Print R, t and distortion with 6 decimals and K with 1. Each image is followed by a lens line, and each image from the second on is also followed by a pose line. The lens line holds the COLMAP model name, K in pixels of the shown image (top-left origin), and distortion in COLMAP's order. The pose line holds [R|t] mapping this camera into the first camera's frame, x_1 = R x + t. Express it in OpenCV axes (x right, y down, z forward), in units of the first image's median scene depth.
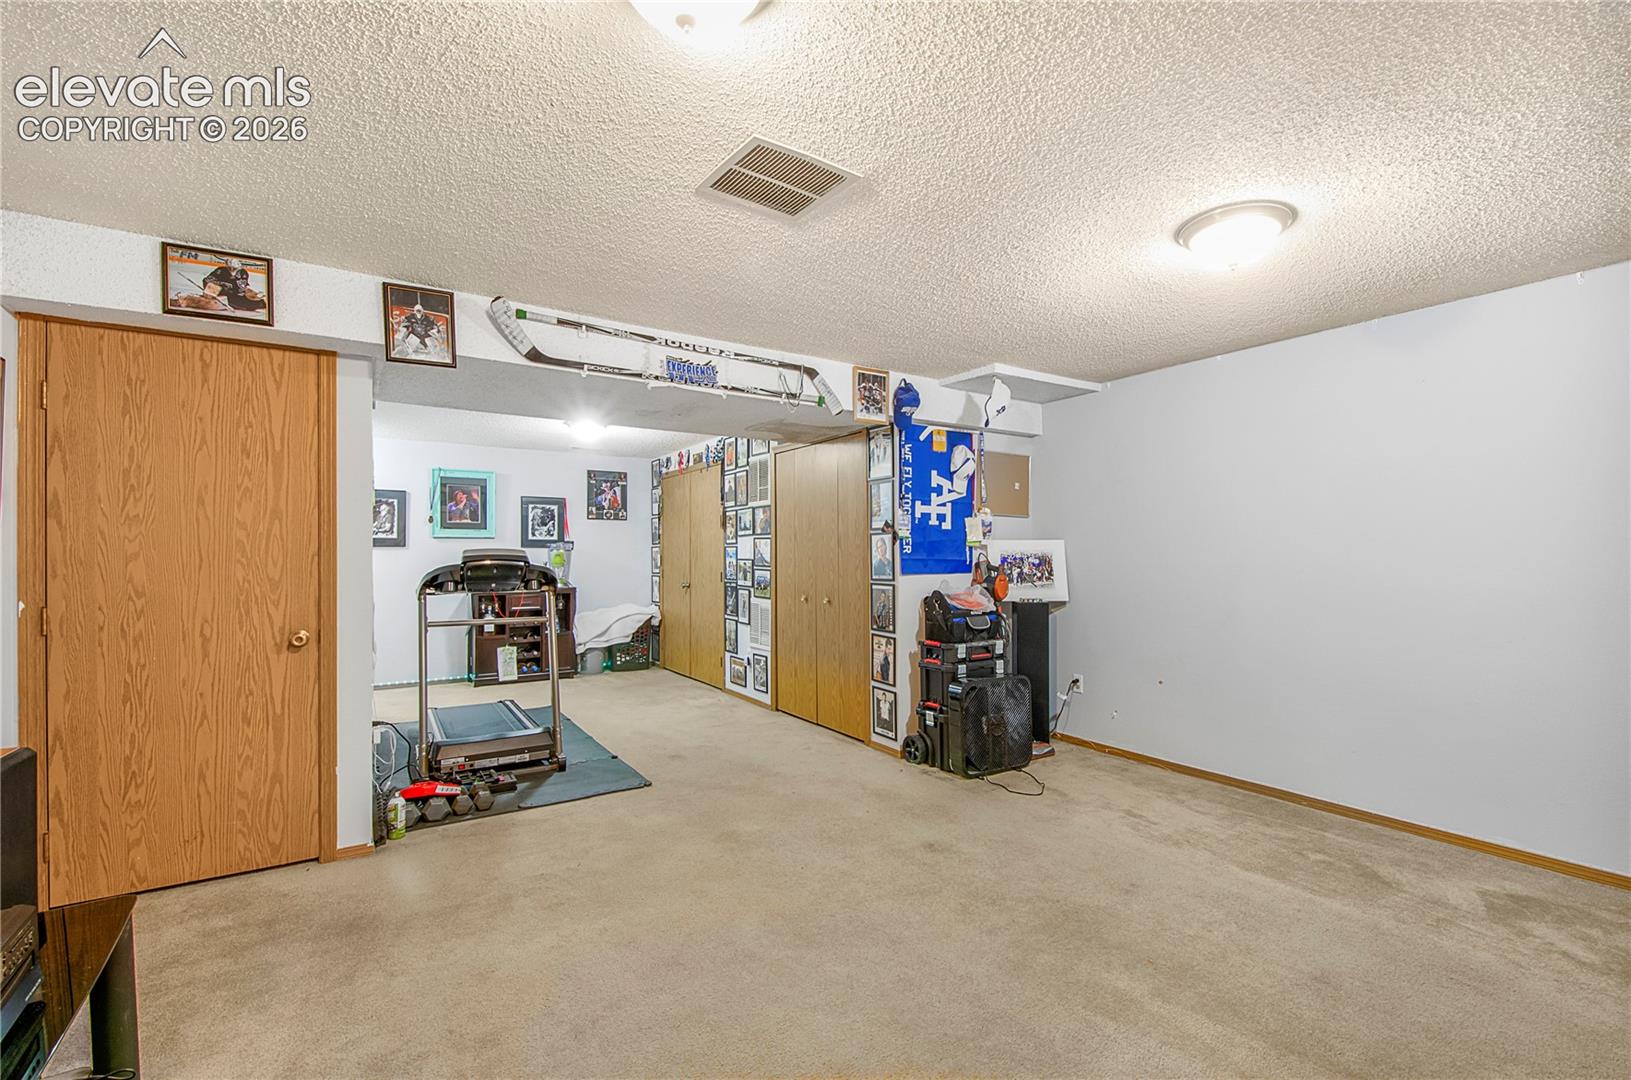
lens RADIAL K [[729.5, 0, 822.7], [0, 729.5, 546.6], [0, 0, 1]] dist [0.024082, -0.009150]
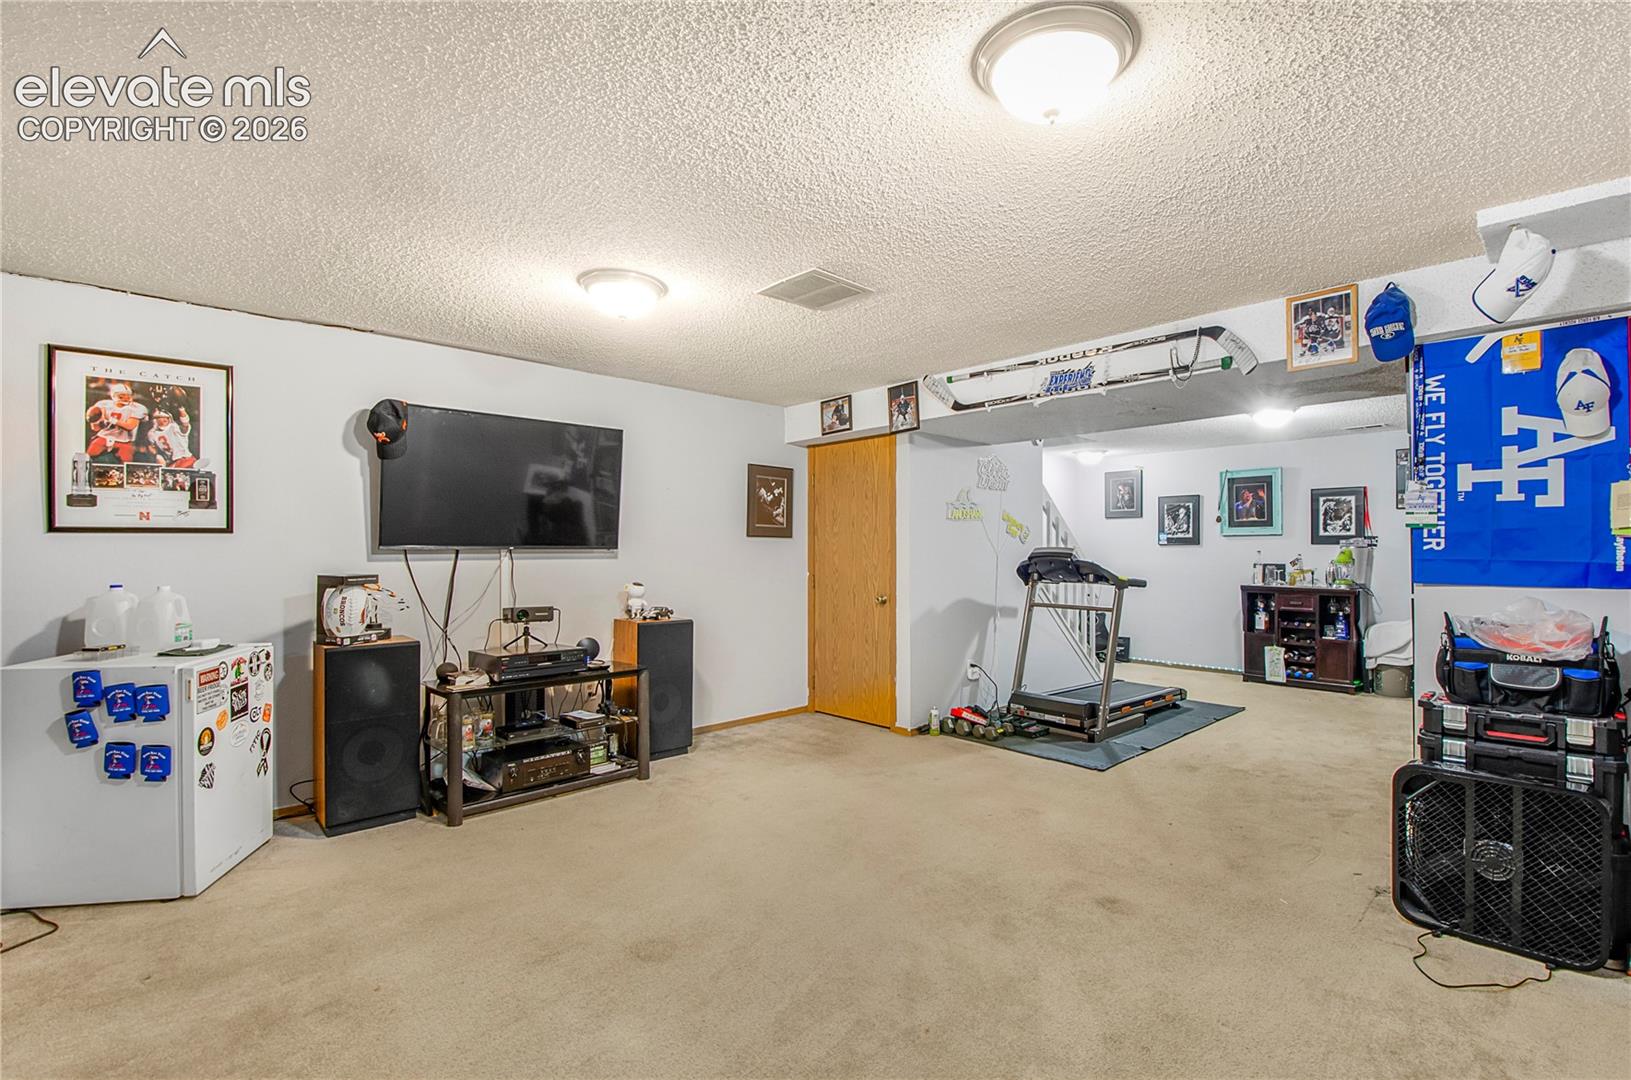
lens RADIAL K [[729.5, 0, 826.7], [0, 729.5, 540.9], [0, 0, 1]] dist [0.024082, -0.009150]
pose [[0.167095, -0.013563, -0.985848, 0.650283], [0.010101, 0.999876, -0.012044, 0.003177], [0.985889, -0.007945, 0.167211, 0.380658]]
